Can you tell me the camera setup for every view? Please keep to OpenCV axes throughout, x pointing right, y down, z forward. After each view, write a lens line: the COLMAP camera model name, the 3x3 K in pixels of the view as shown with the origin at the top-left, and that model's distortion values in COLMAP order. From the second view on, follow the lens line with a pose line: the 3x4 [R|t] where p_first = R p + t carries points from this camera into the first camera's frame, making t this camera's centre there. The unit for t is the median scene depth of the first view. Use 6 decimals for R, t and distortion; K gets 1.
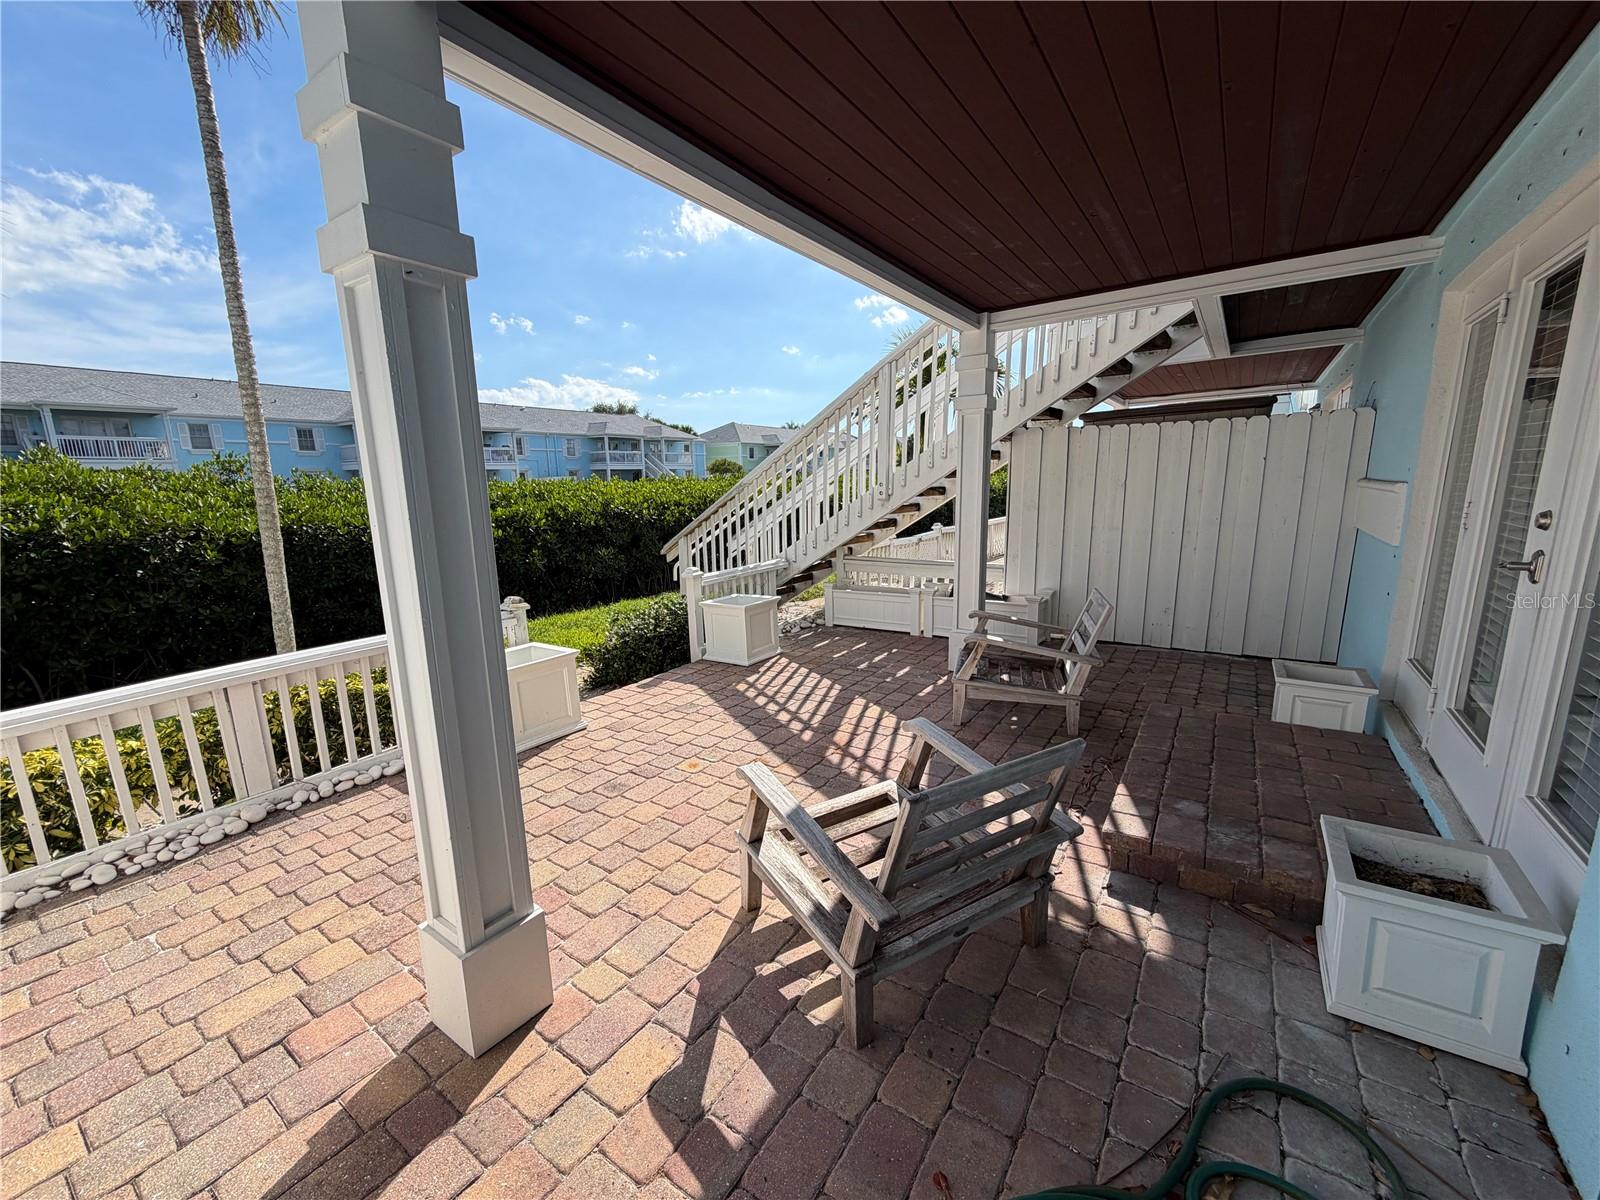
lens RADIAL K [[638.9, 0, 800.3], [0, 638.9, 604.4], [0, 0, 1]] dist [0.001617, -0.000189]
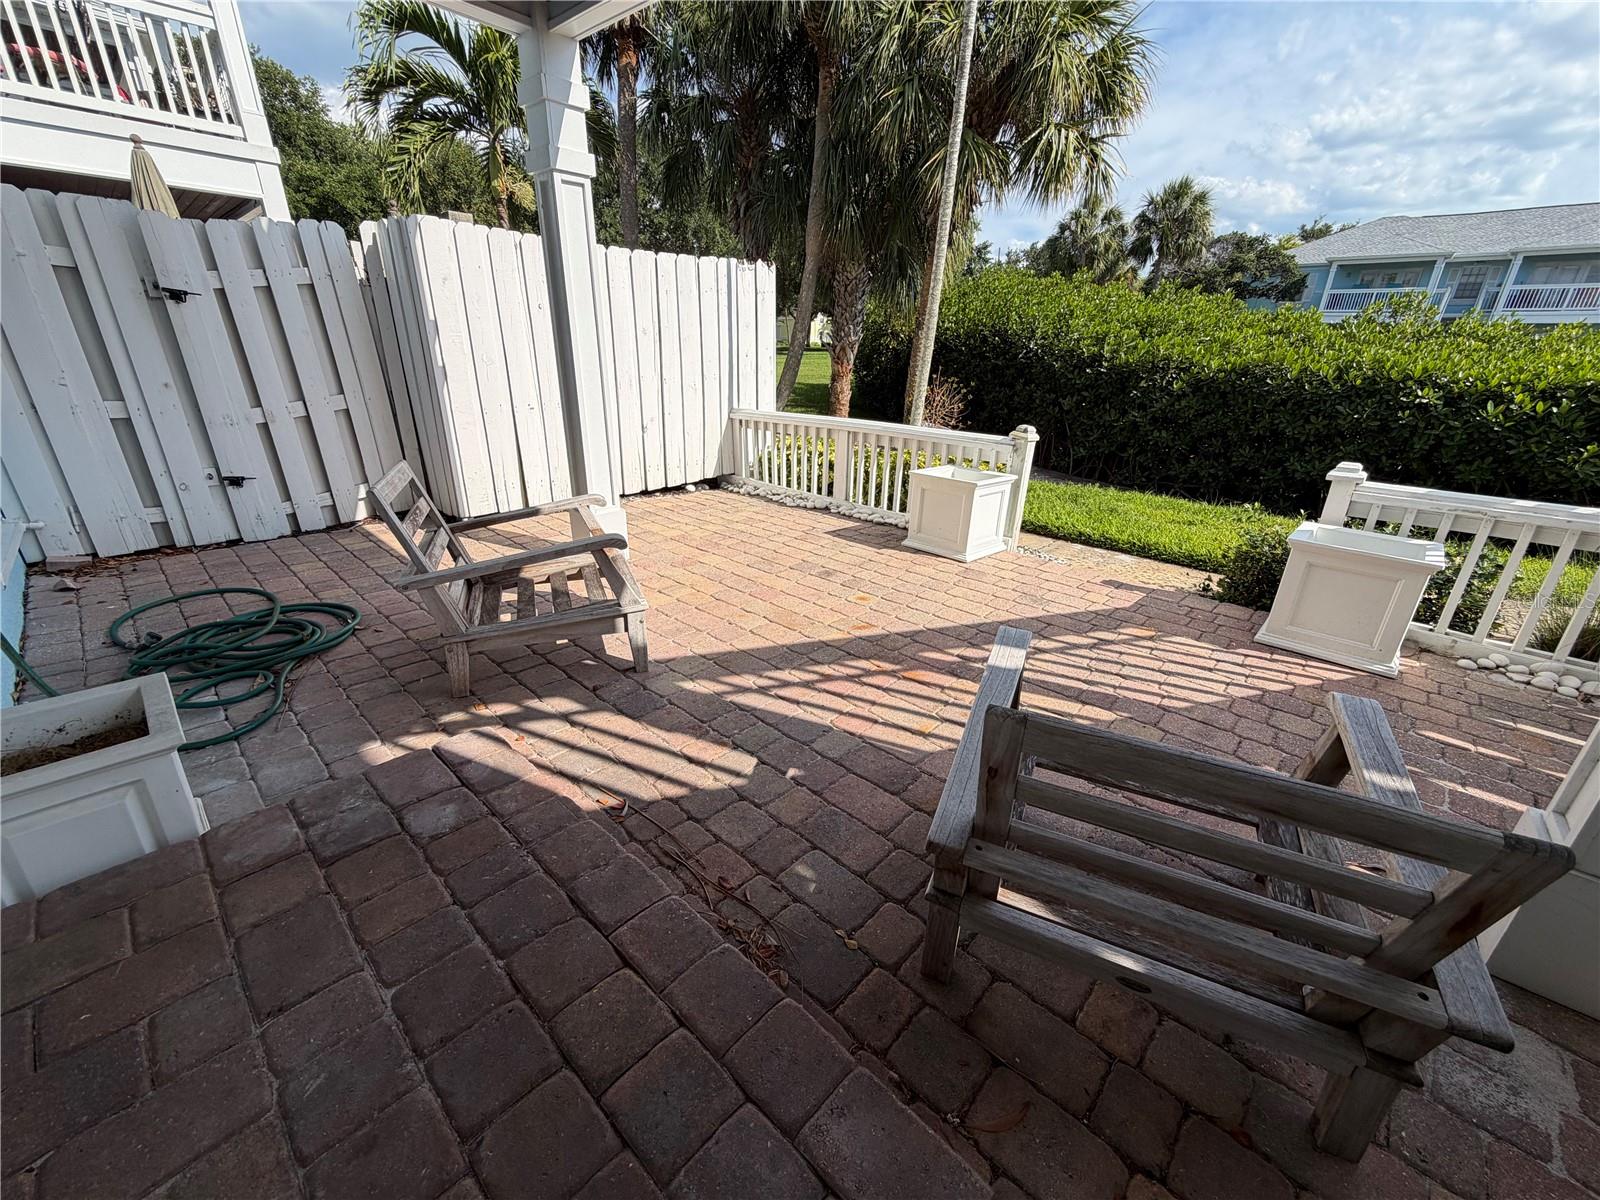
lens RADIAL K [[638.9, 0, 801.3], [0, 638.9, 600.7], [0, 0, 1]] dist [0.001617, -0.000189]
pose [[-0.144300, 0.393570, -0.907899, 0.560804], [-0.210061, 0.884406, 0.416773, -0.104015], [0.966981, 0.250855, -0.044946, 0.714078]]
